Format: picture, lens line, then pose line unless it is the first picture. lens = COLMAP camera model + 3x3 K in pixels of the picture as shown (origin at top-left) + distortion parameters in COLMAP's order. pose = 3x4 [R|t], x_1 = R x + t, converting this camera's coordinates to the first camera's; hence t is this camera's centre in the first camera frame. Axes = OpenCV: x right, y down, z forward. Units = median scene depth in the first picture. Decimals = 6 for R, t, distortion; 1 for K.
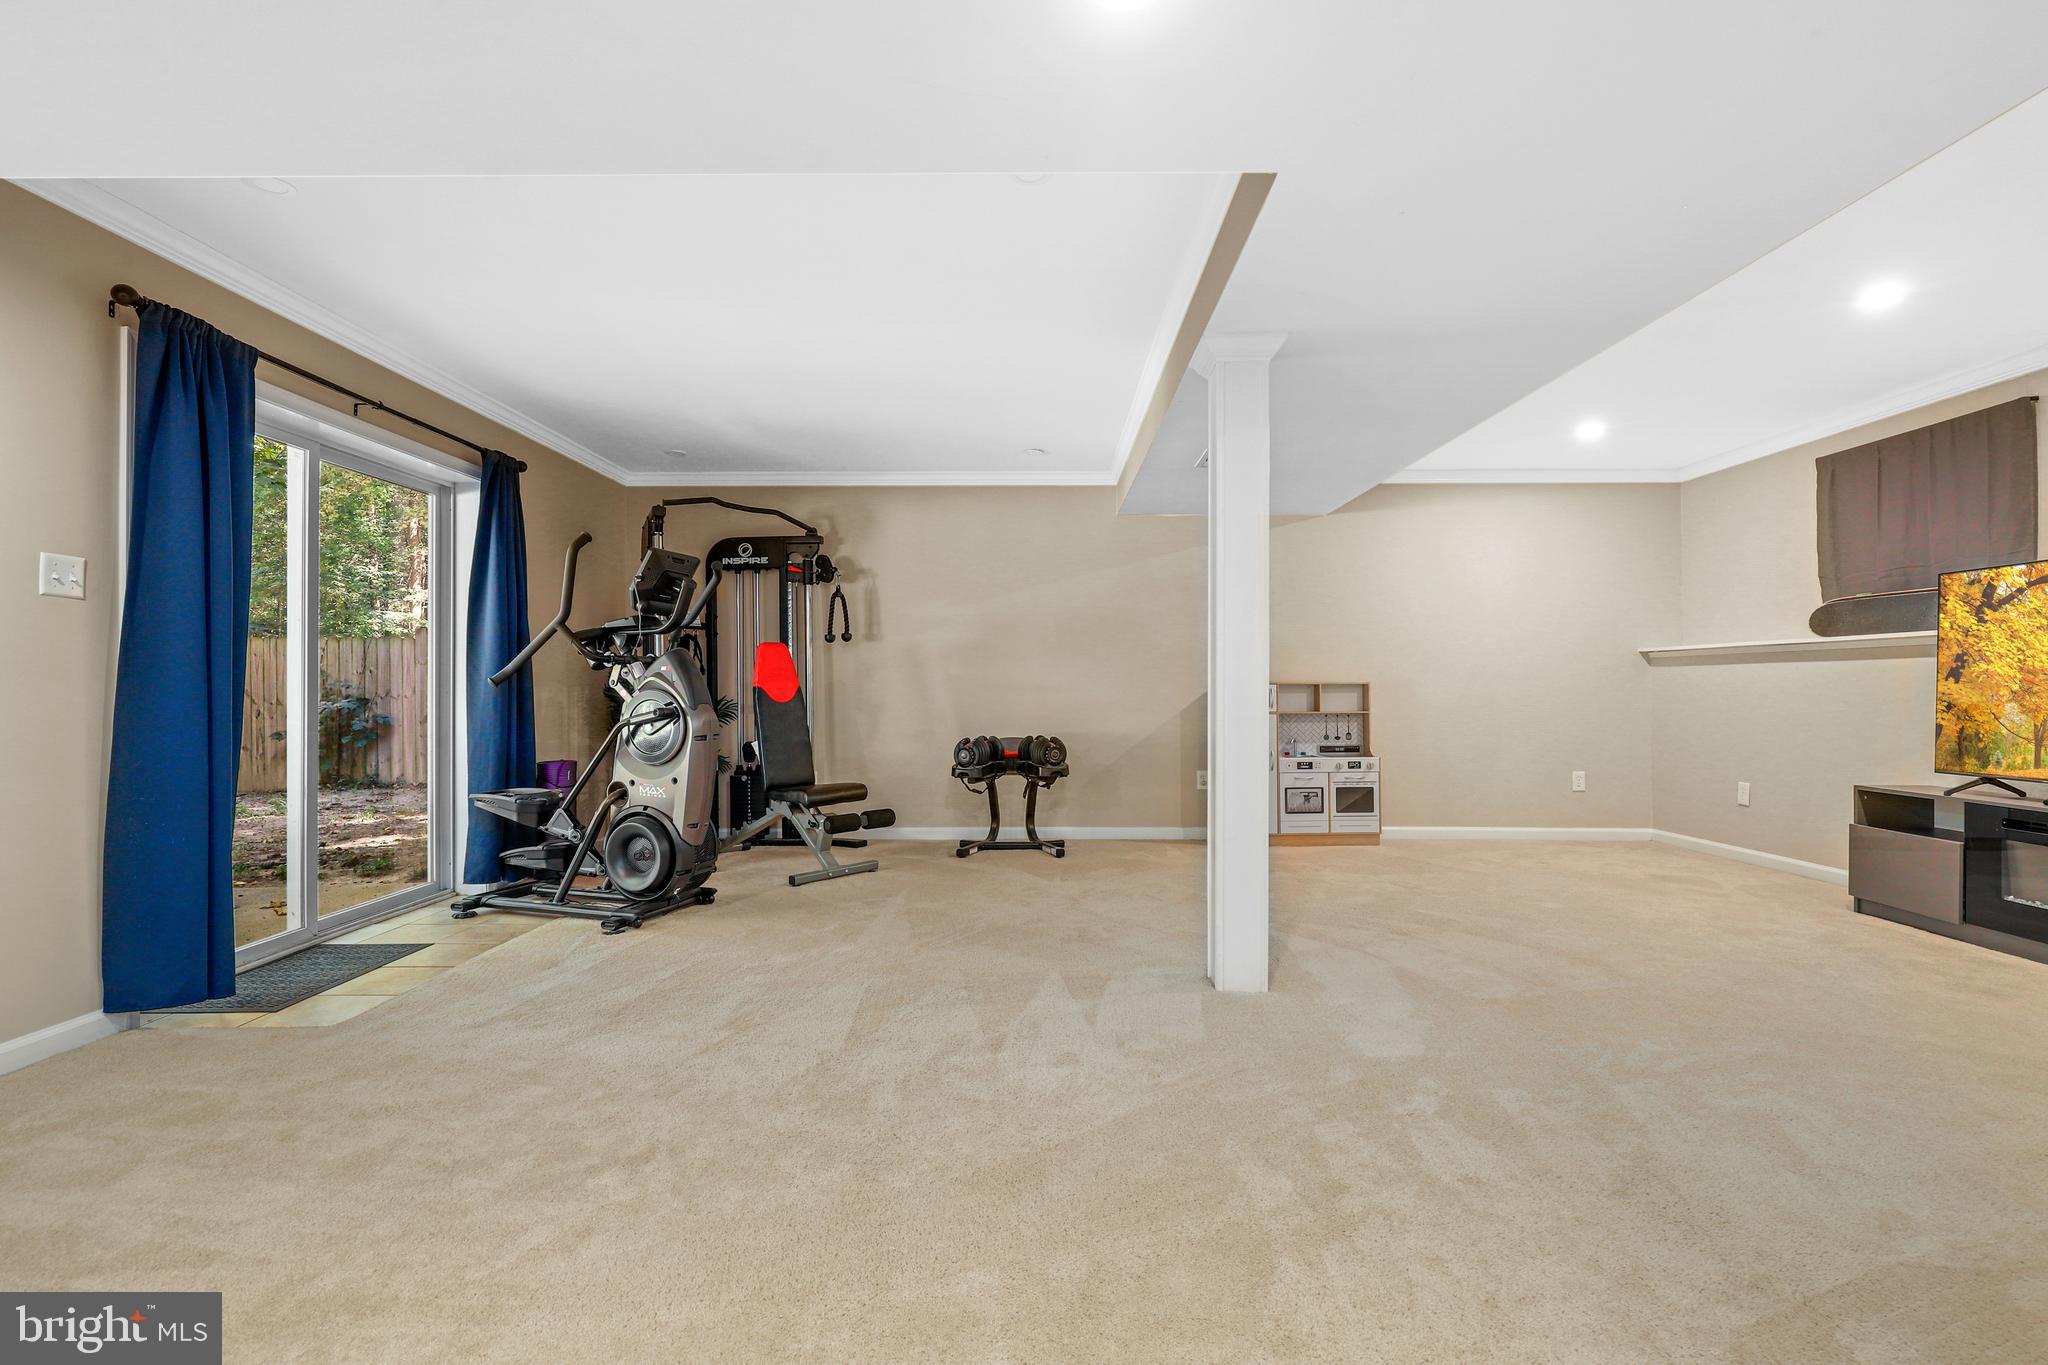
lens RADIAL K [[936.9, 0, 1024.0], [0, 936.9, 682.5], [0, 0, 1]] dist [0.002394, 0.000385]
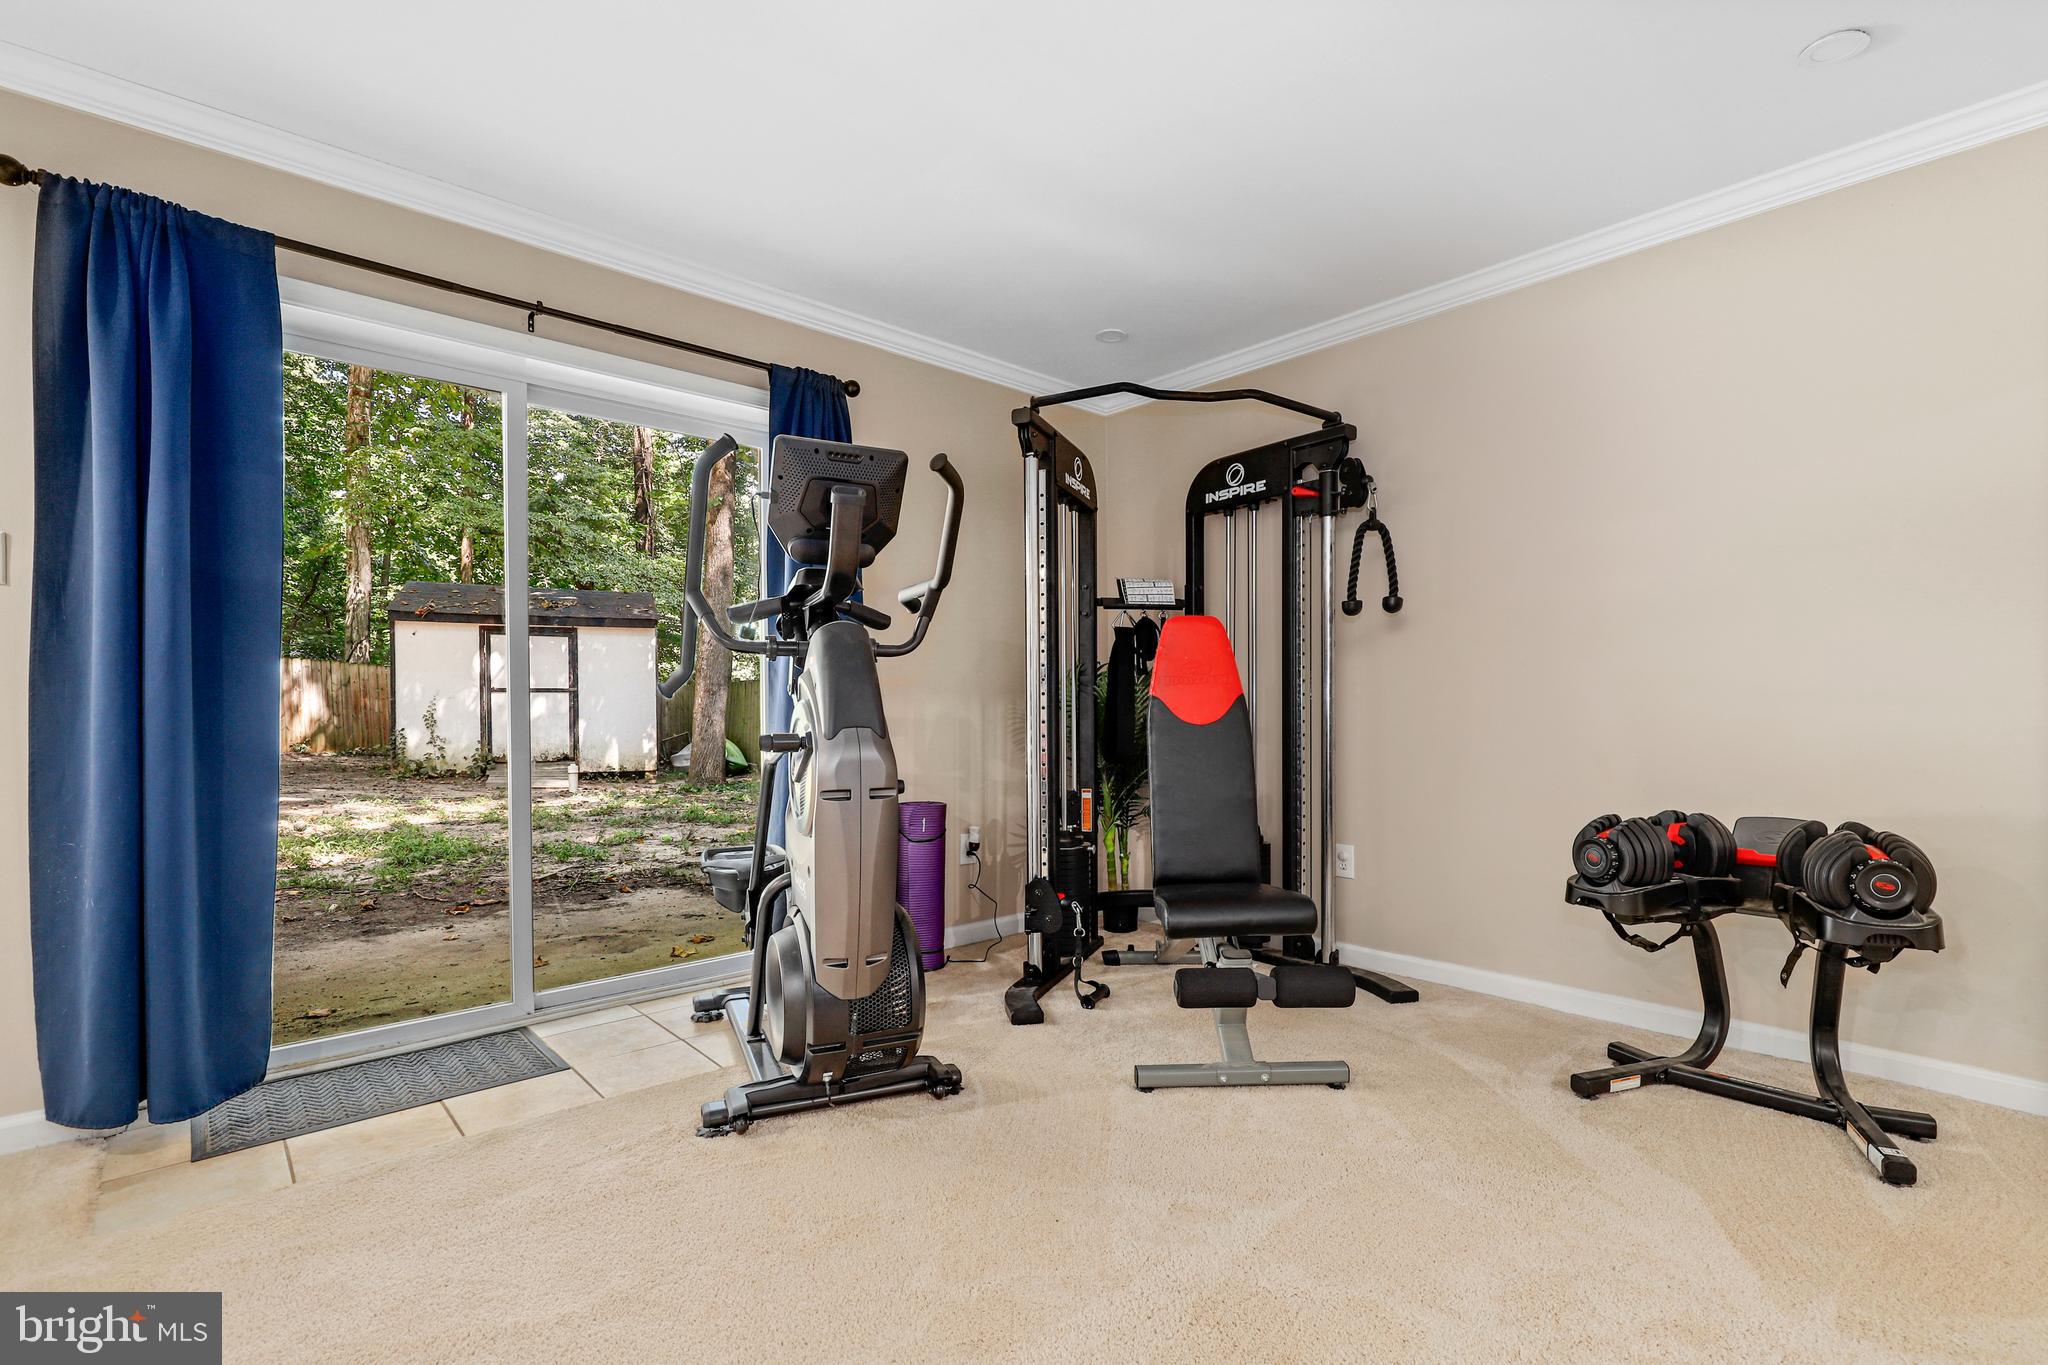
lens RADIAL K [[948.1, 0, 1031.2], [0, 948.1, 718.6], [0, 0, 1]] dist [0.000956, 0.000088]
pose [[0.681315, 0.009880, -0.731923, 0.085878], [0.005395, 0.999814, 0.018518, 0.007557], [0.731970, -0.016565, 0.681135, 0.608980]]
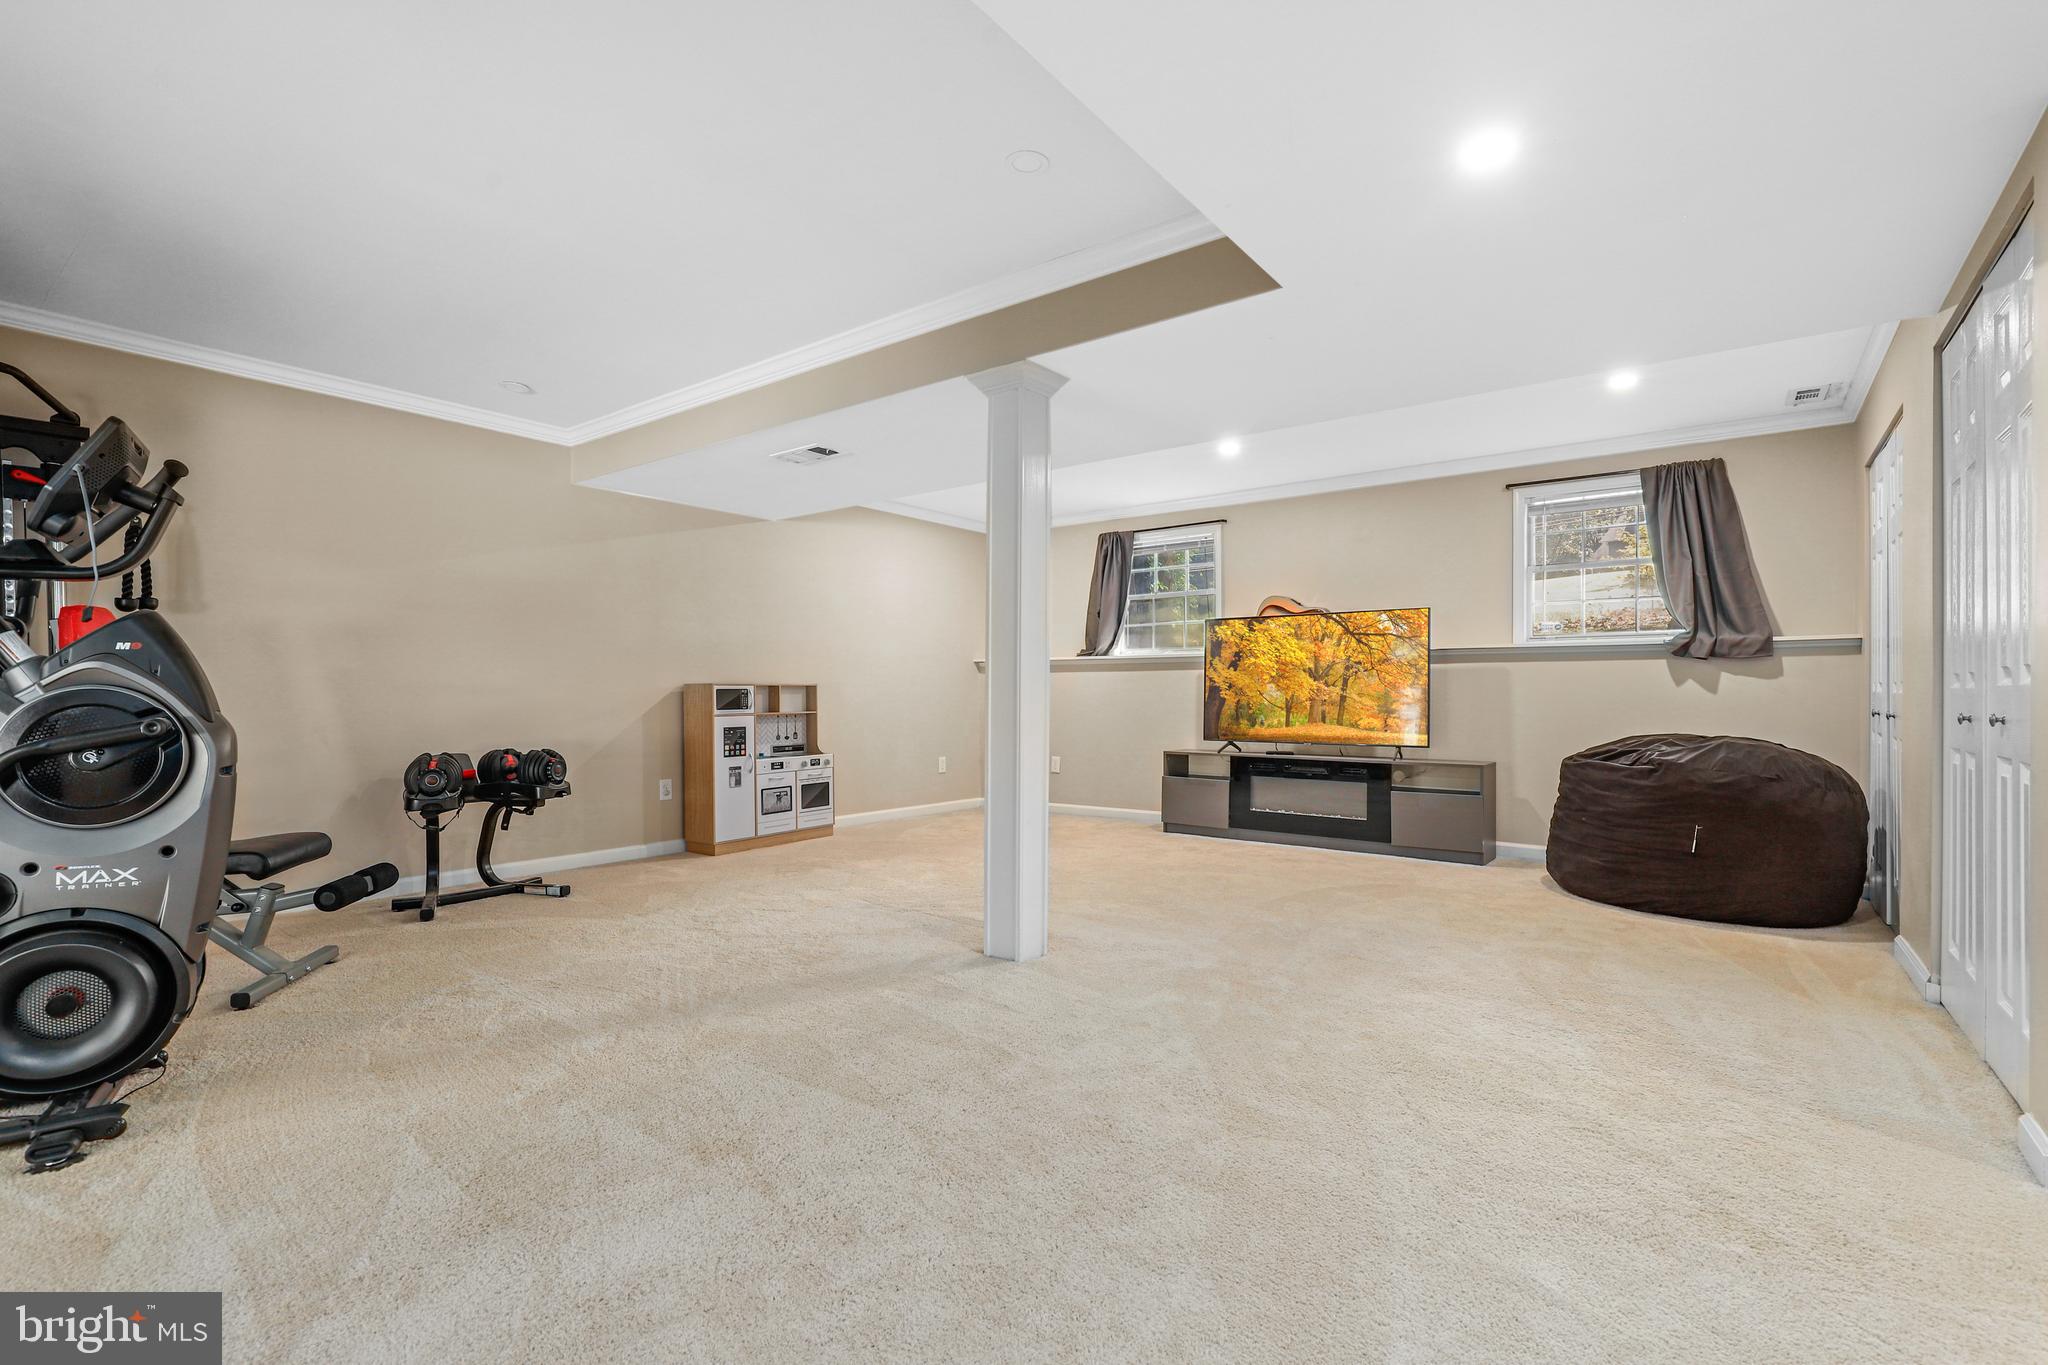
lens RADIAL K [[930.1, 0, 1032.5], [0, 930.1, 706.0], [0, 0, 1]] dist [0.000950, -0.000169]
pose [[0.594514, -0.012166, 0.803993, -0.424655], [-0.002807, 0.999848, 0.017206, 0.007636], [-0.804080, -0.012486, 0.594390, 0.225897]]
